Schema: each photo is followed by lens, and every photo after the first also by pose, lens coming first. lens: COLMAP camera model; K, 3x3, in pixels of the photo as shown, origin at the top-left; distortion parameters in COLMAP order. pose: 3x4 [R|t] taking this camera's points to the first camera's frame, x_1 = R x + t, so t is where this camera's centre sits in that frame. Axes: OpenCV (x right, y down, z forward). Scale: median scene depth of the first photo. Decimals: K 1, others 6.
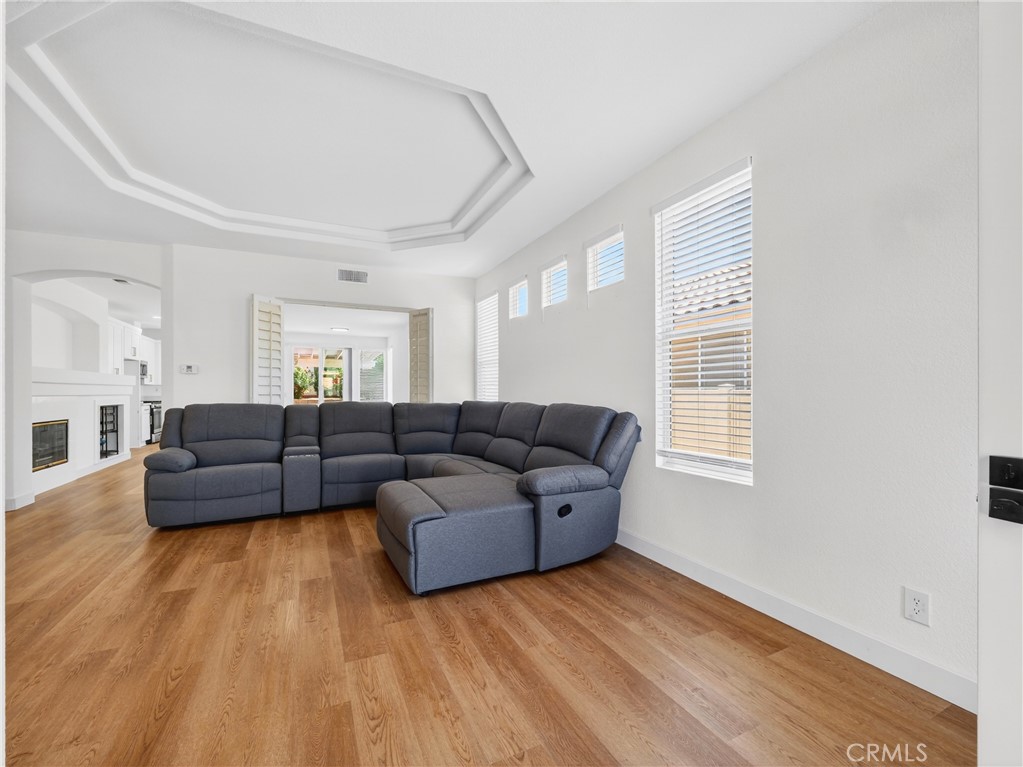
lens RADIAL K [[428.9, 0, 511.8], [0, 428.9, 389.2], [0, 0, 1]] dist [-0.004446, -0.000465]
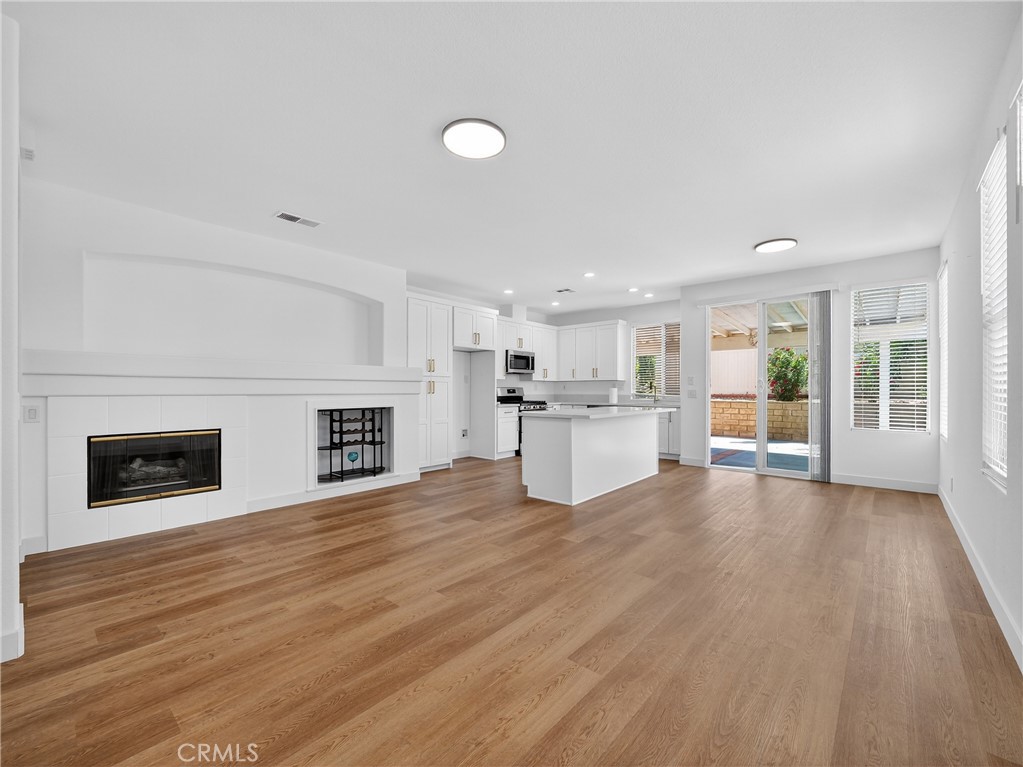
lens RADIAL K [[428.9, 0, 511.8], [0, 428.9, 389.2], [0, 0, 1]] dist [-0.004446, -0.000465]
pose [[0.392250, -0.000471, -0.919859, -0.276104], [0.005155, 0.999985, 0.001686, 0.009455], [0.919844, -0.005404, 0.392246, 1.546274]]
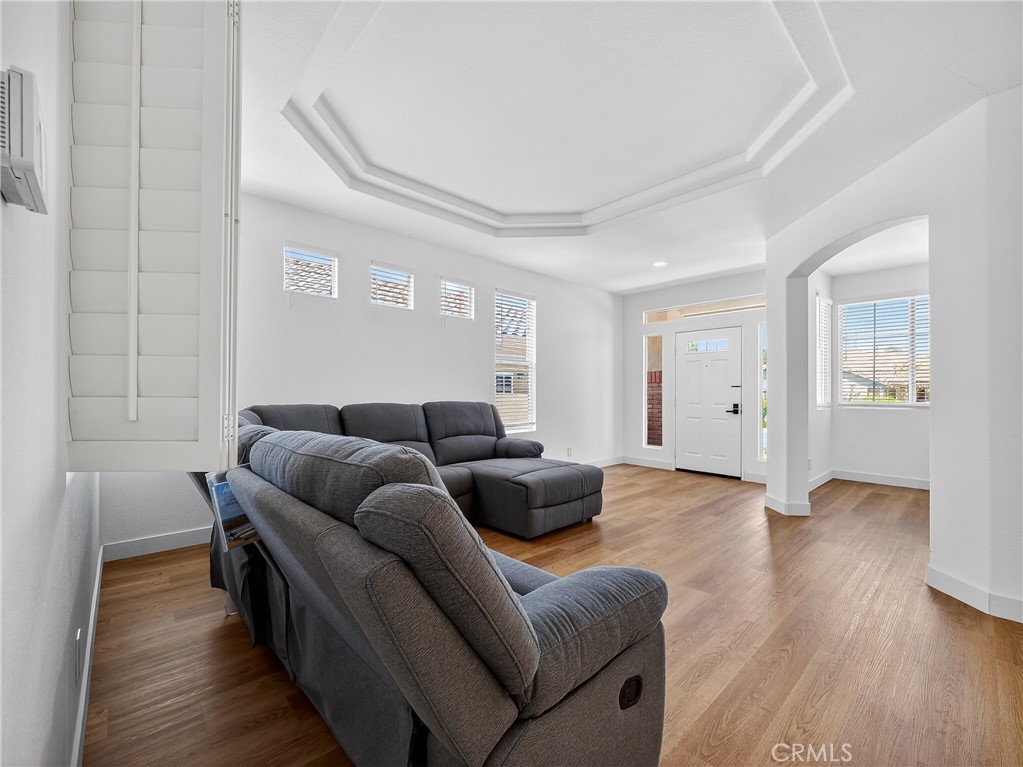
lens RADIAL K [[428.9, 0, 511.8], [0, 428.9, 389.2], [0, 0, 1]] dist [-0.004446, -0.000465]
pose [[-0.290019, 0.011812, 0.956948, -0.973342], [-0.012778, 0.999787, -0.016213, 0.015831], [-0.956936, -0.016930, -0.289806, 1.030060]]
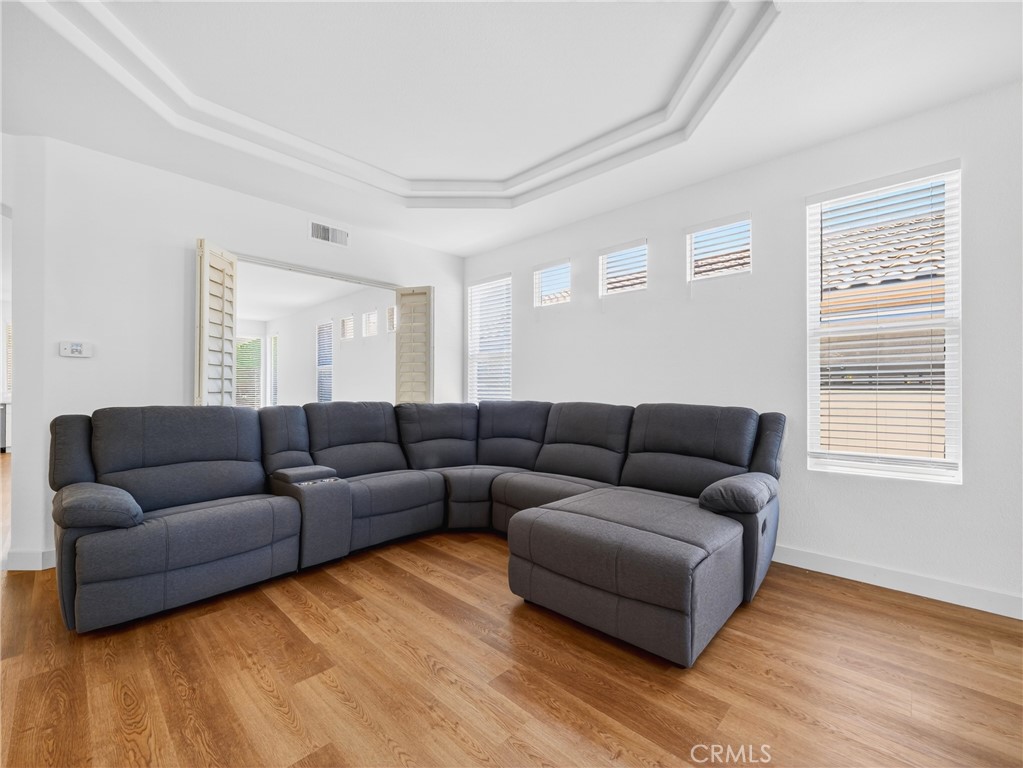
lens RADIAL K [[428.3, 0, 511.5], [0, 428.3, 384.0], [0, 0, 1]] dist [-0.004888, -0.000391]
pose [[0.935135, 0.009862, 0.354155, -0.439738], [-0.007016, 0.999932, -0.009318, 0.003378], [-0.354223, 0.006229, 0.935140, 0.245204]]
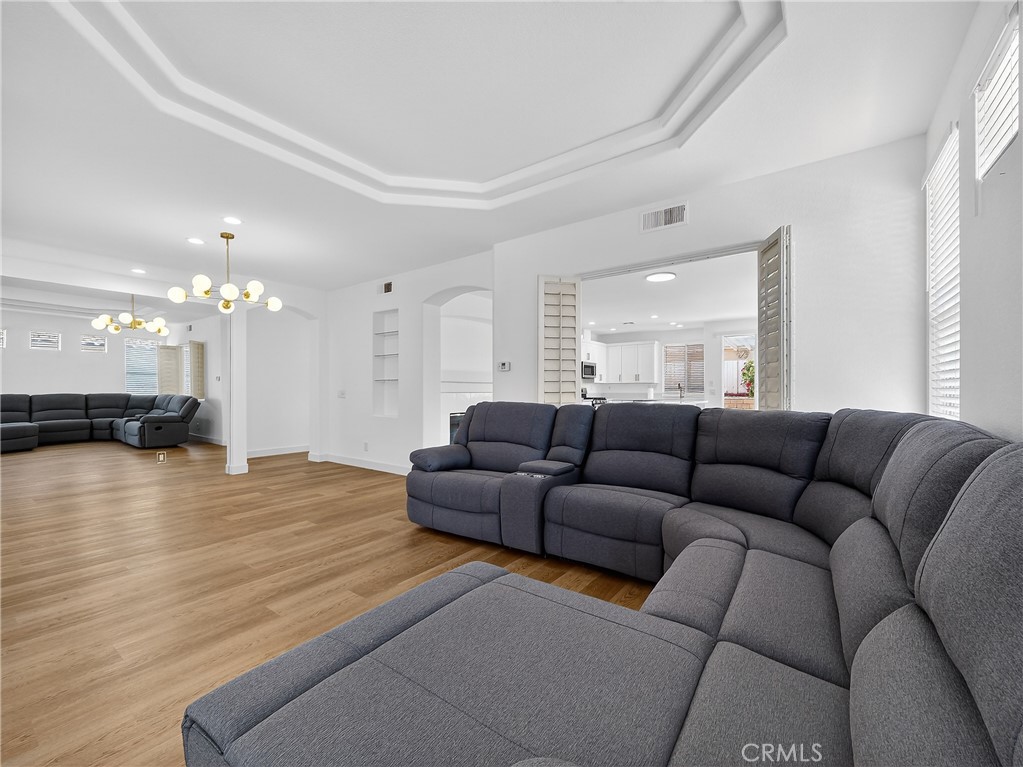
lens RADIAL K [[428.9, 0, 511.8], [0, 428.9, 389.2], [0, 0, 1]] dist [-0.004446, -0.000465]
pose [[0.471535, -0.002333, -0.881844, 0.146097], [0.007034, 0.999975, 0.001116, 0.006044], [0.881819, -0.006729, 0.471540, 0.617062]]
